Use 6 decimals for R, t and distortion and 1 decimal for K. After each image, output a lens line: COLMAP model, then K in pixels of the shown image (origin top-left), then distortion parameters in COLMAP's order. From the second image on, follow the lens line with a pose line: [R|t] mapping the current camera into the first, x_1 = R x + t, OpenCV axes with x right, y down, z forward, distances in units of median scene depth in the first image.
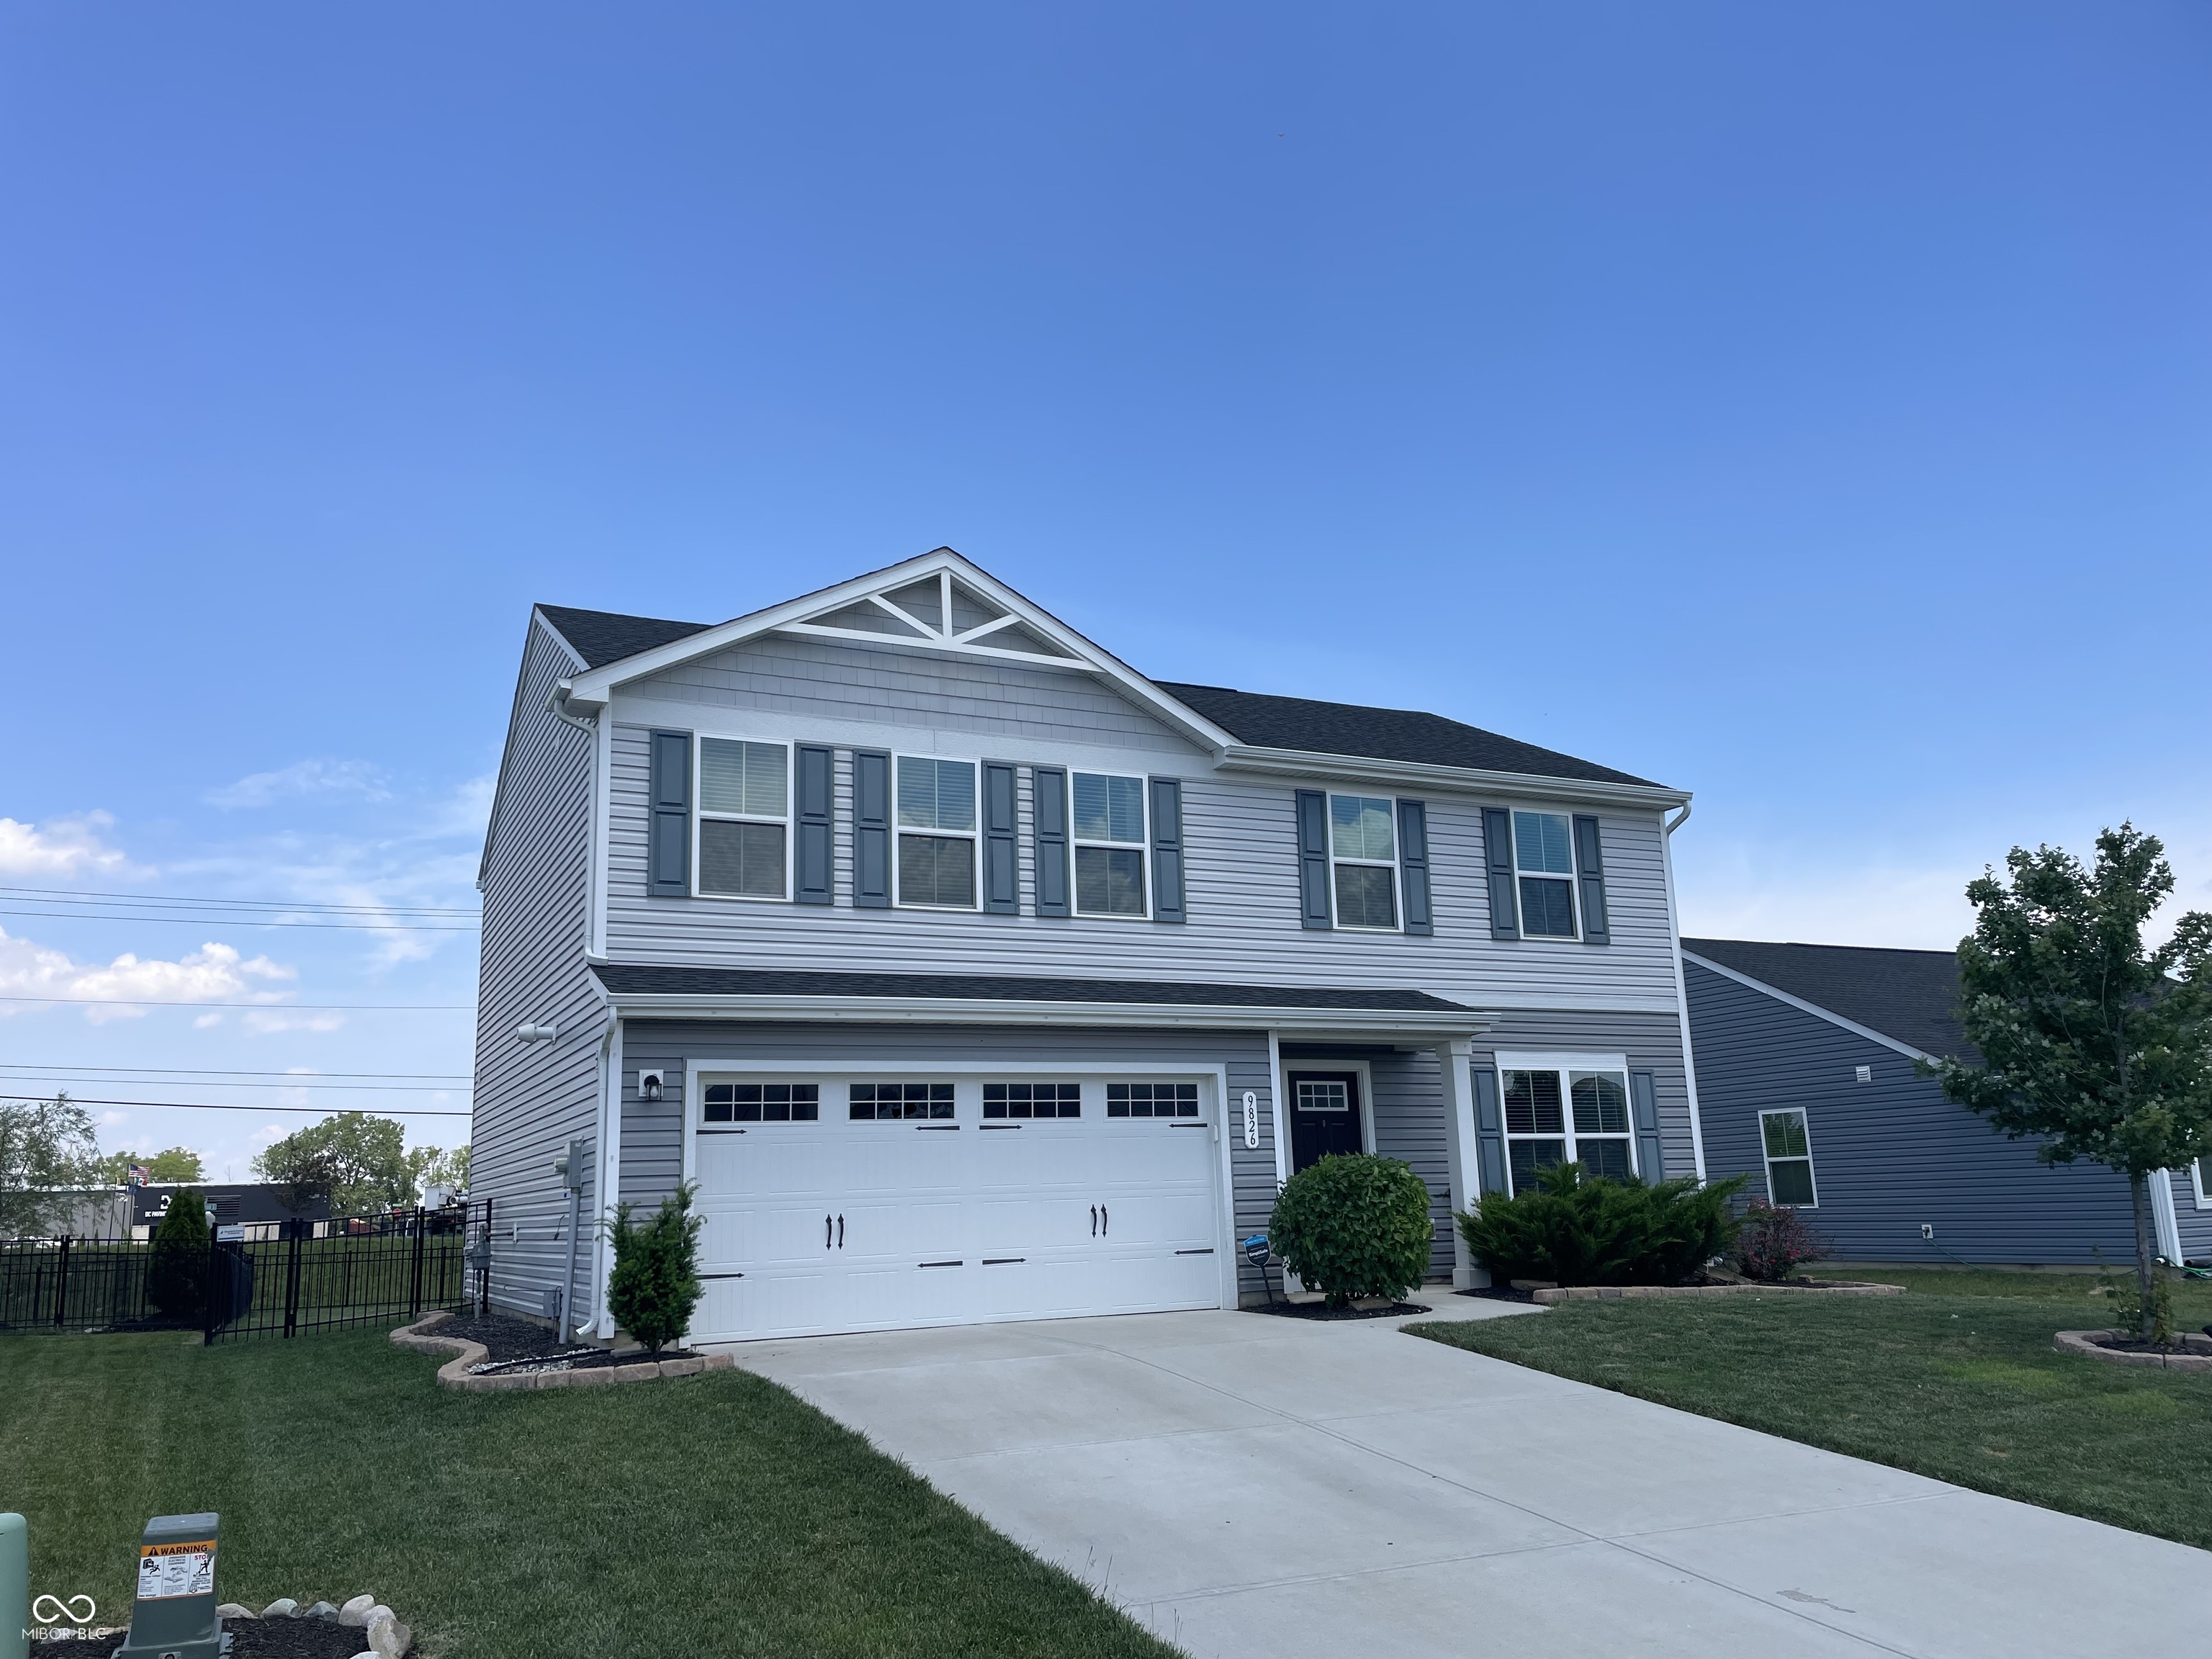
lens RADIAL K [[1668.4, 0, 1083.7], [0, 1668.4, 842.9], [0, 0, 1]] dist [0.079503, -0.094356]
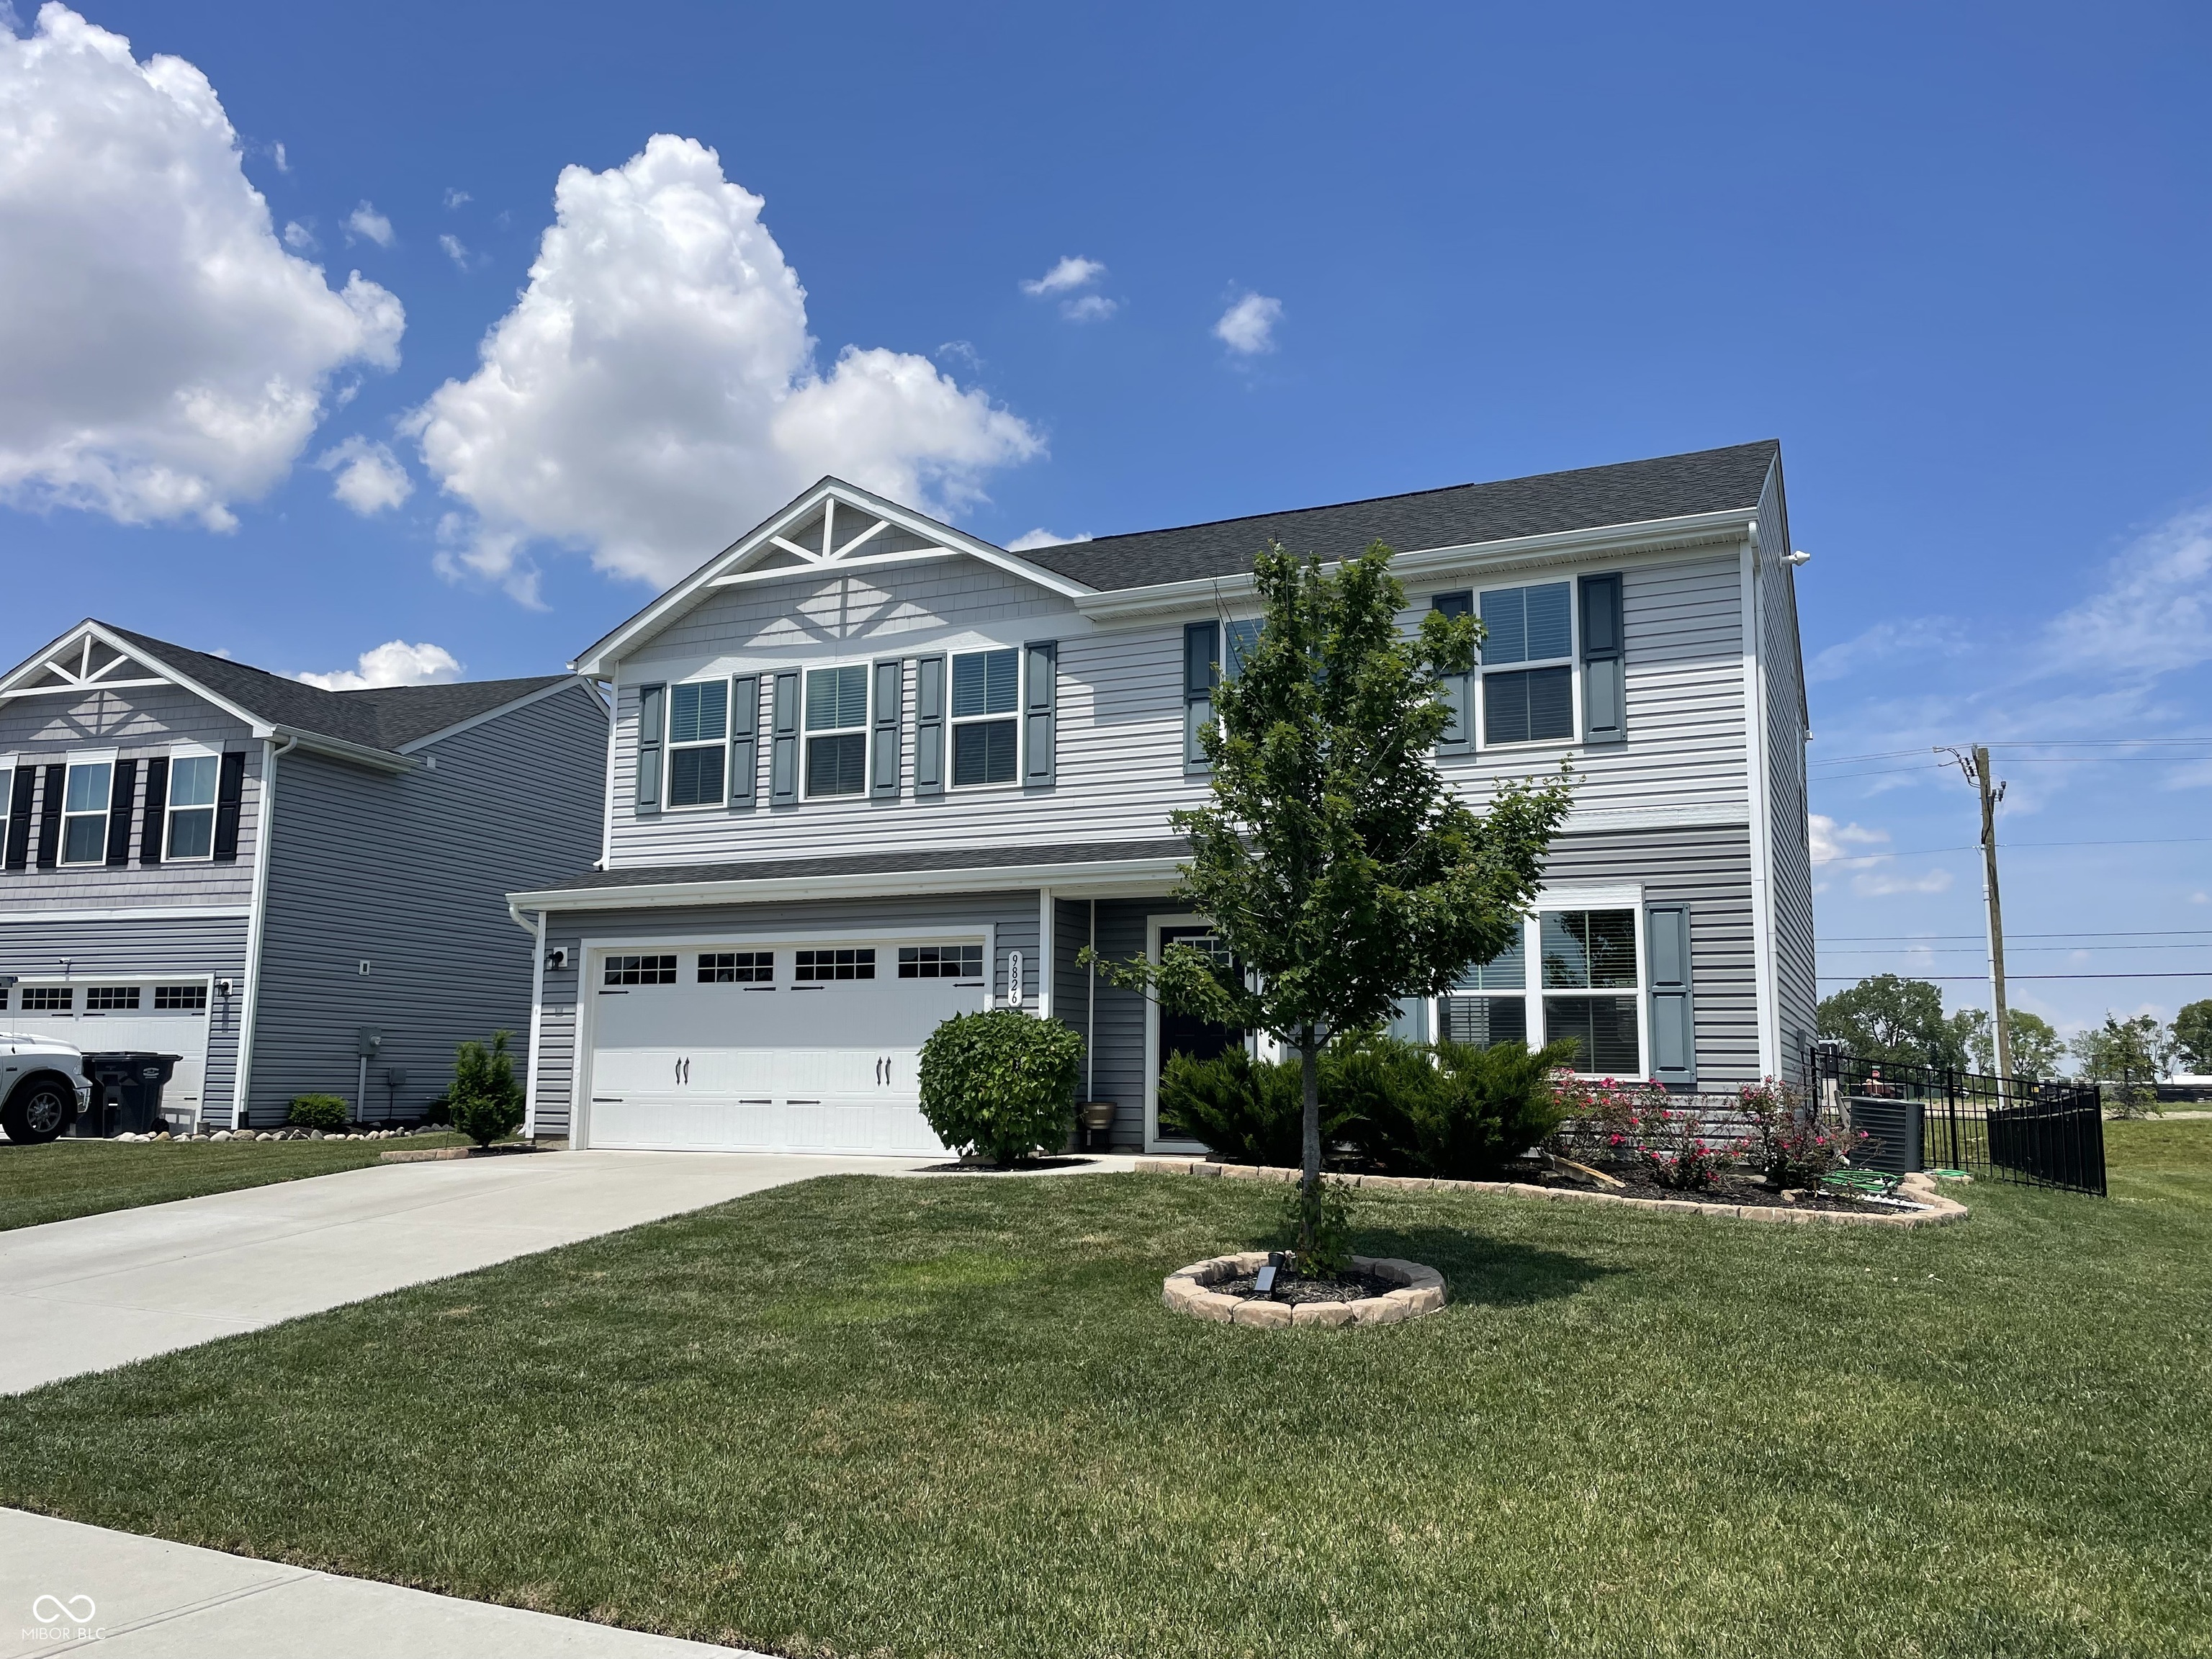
lens RADIAL K [[1668.4, 0, 1108.8], [0, 1668.4, 844.7], [0, 0, 1]] dist [0.079503, -0.094356]
pose [[0.628025, -0.071660, -0.774887, 0.889534], [0.134174, 0.990810, 0.017117, 0.073577], [0.766539, -0.114720, 0.631868, 0.405621]]
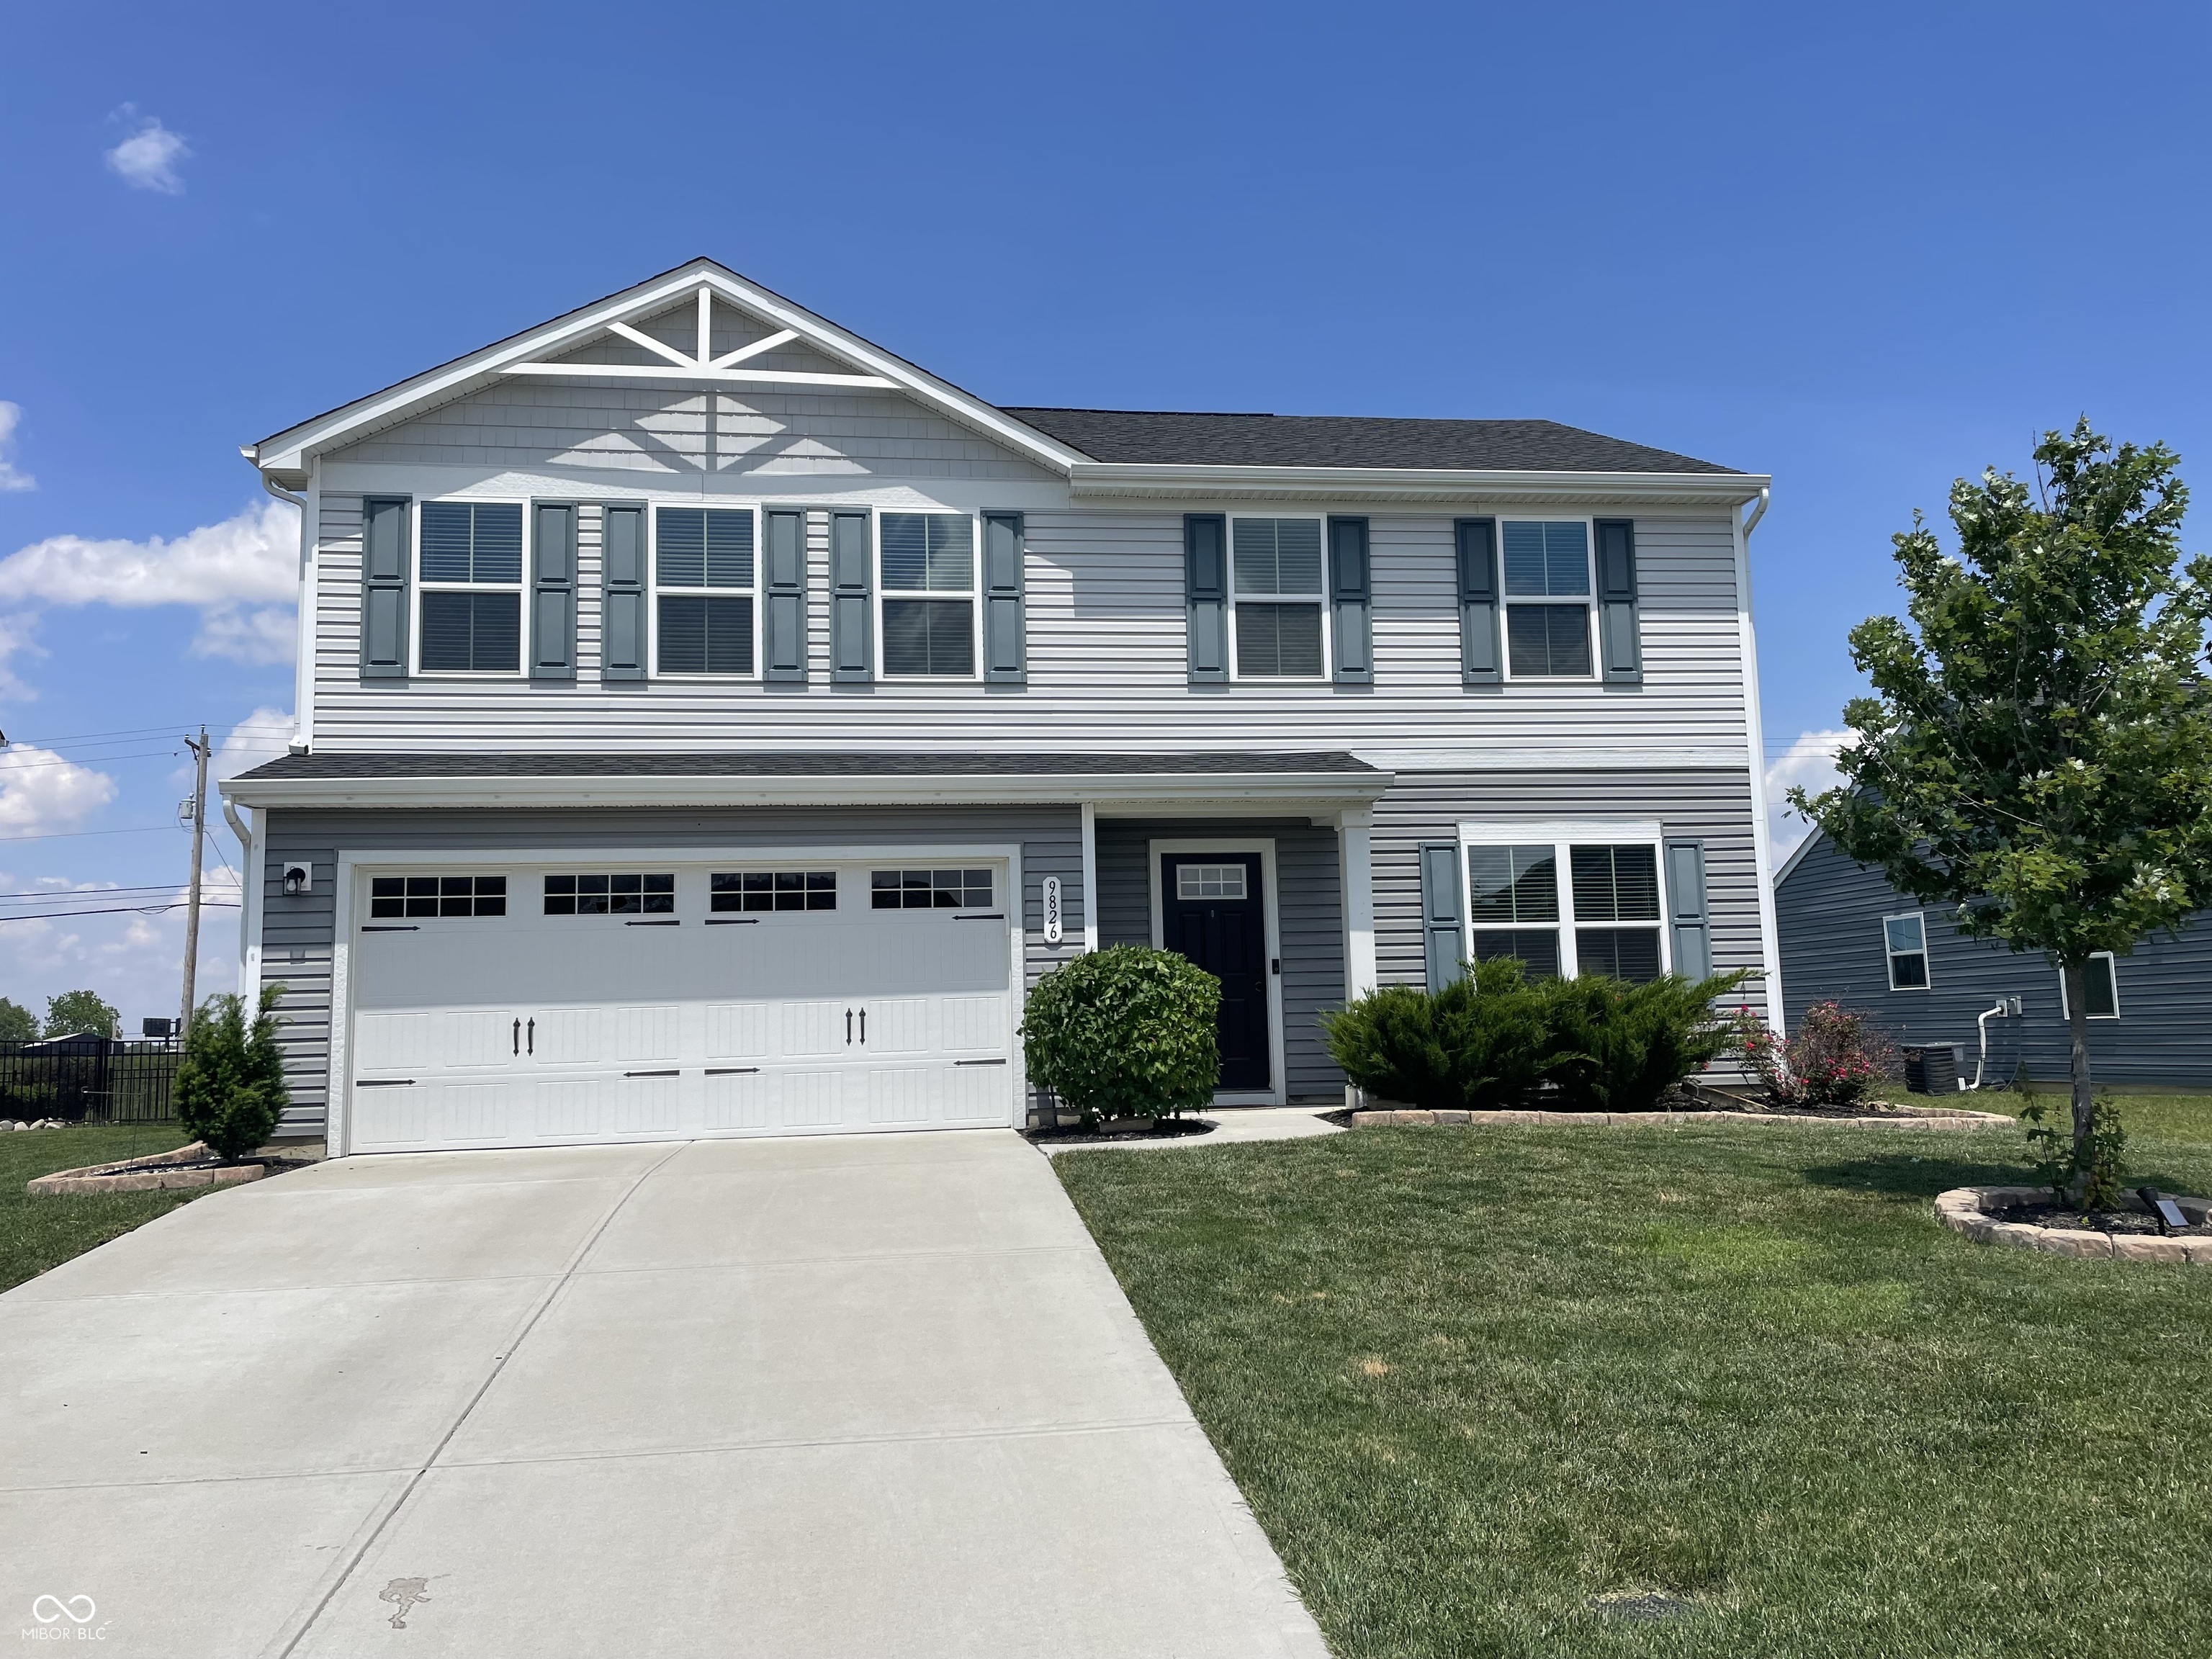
lens RADIAL K [[1668.4, 0, 1121.1], [0, 1668.4, 824.5], [0, 0, 1]] dist [0.079503, -0.094356]
pose [[0.950640, -0.025389, -0.309255, 0.383635], [0.059037, 0.993241, 0.099937, 0.038982], [0.304627, -0.113262, 0.945714, 0.211172]]
